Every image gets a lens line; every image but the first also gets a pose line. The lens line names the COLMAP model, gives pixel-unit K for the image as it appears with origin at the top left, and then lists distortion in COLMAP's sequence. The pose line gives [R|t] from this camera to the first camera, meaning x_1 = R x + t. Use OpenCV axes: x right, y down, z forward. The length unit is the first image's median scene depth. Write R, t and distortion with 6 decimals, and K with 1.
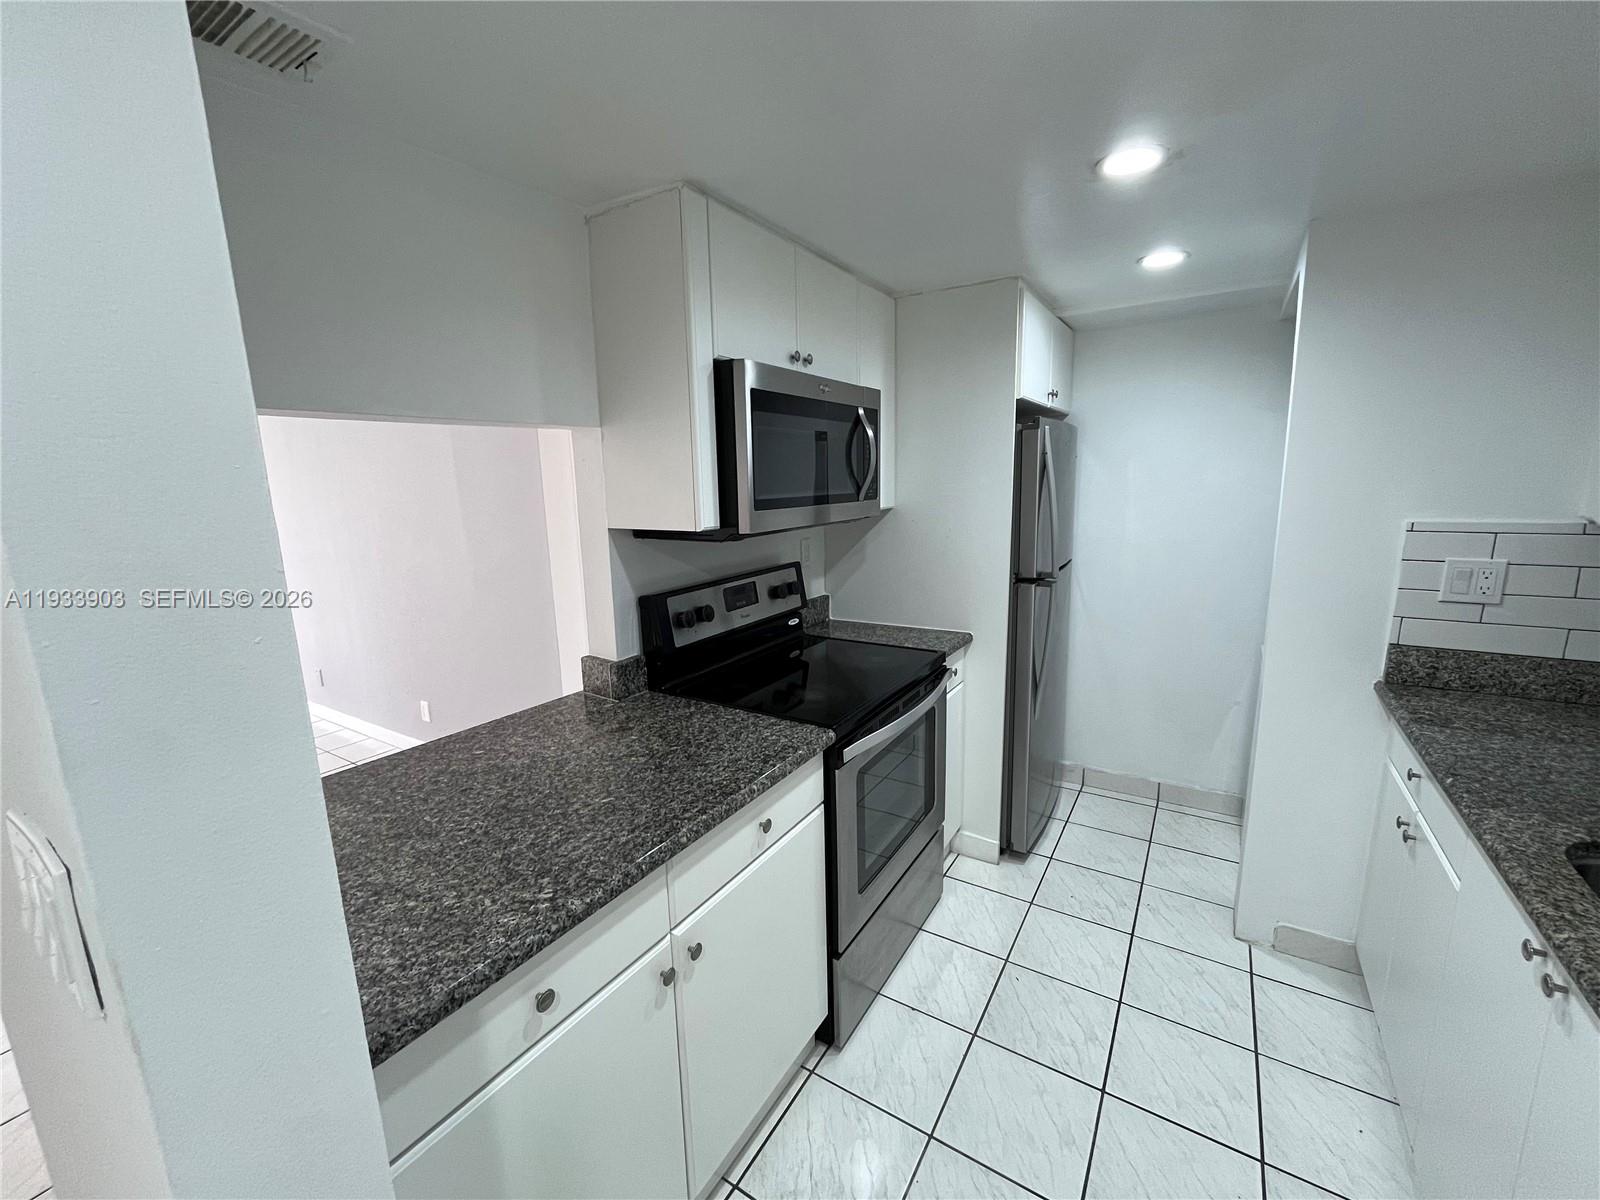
lens RADIAL K [[647.5, 0, 800.0], [0, 647.5, 600.0], [0, 0, 1]] dist [-0.000926, -0.000461]
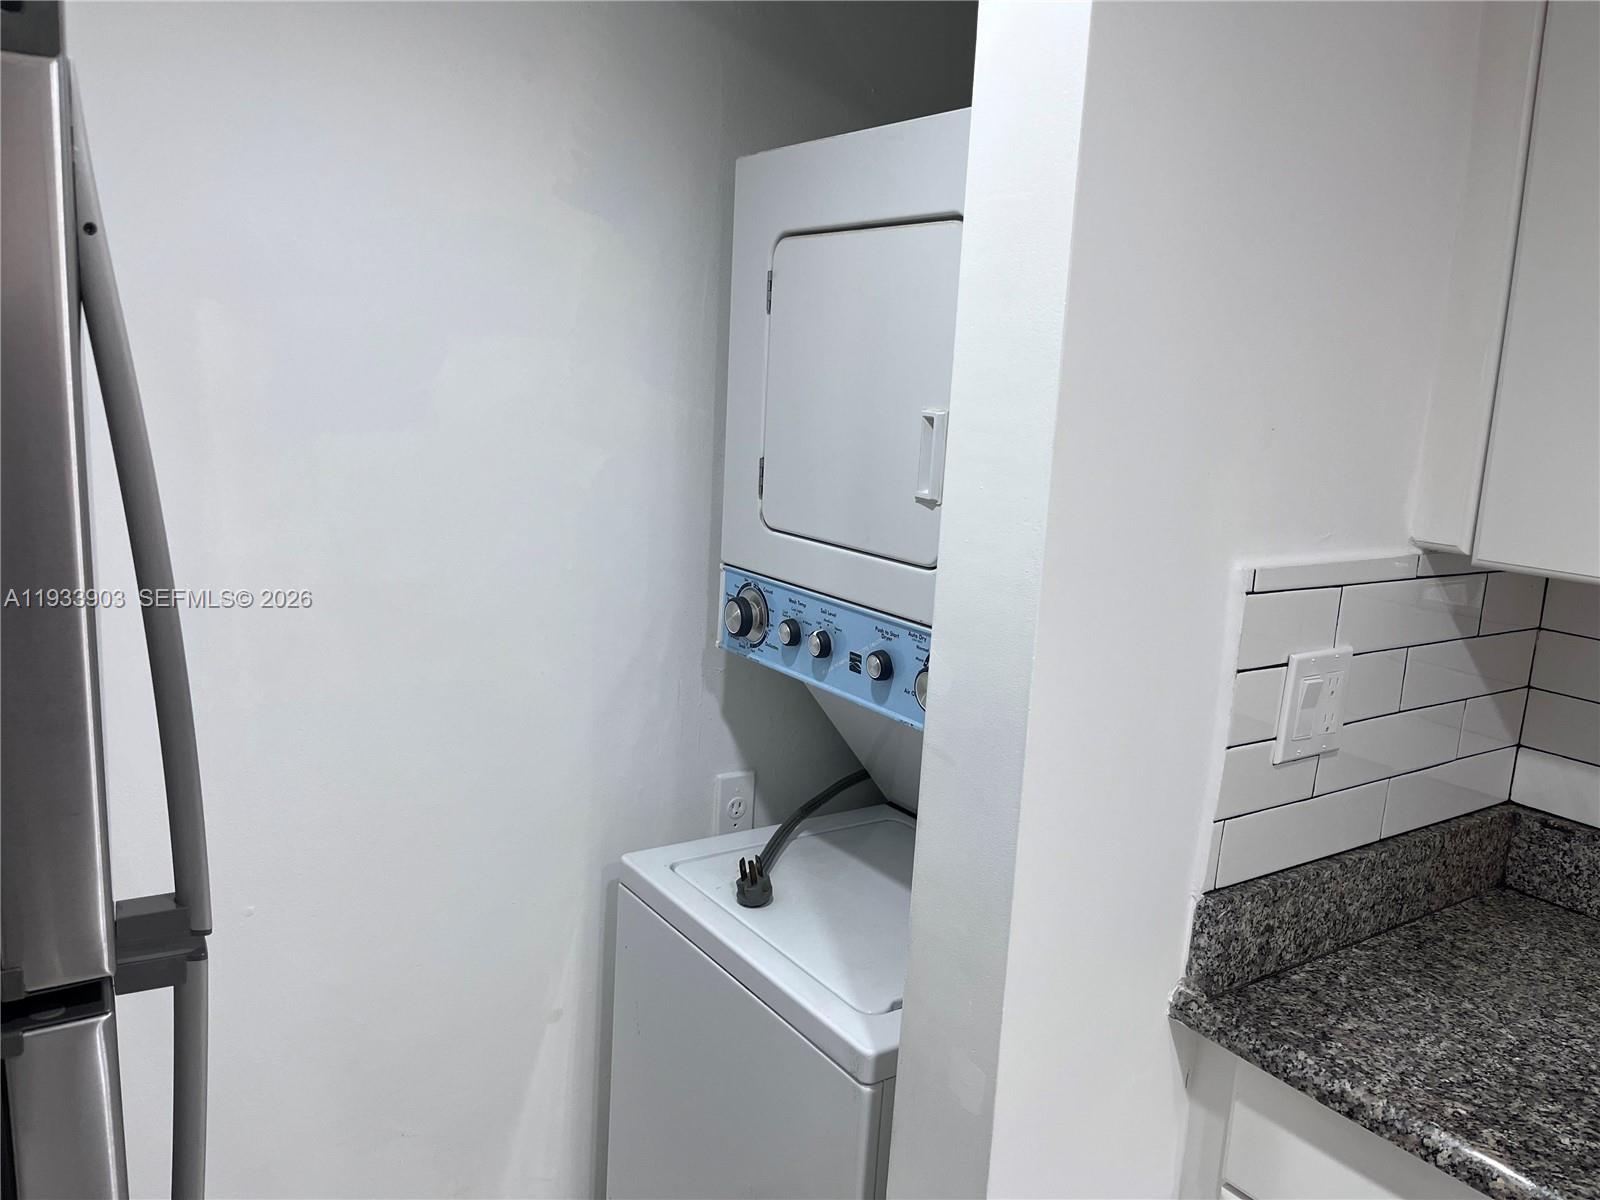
lens RADIAL K [[1195.1, 0, 791.7], [0, 1195.1, 600.8], [0, 0, 1]] dist [0.065828, -0.095001]
pose [[0.395210, -0.118554, 0.910908, 0.224136], [0.105659, 0.990922, 0.083127, -0.187145], [-0.912494, 0.063393, 0.404149, 0.967923]]
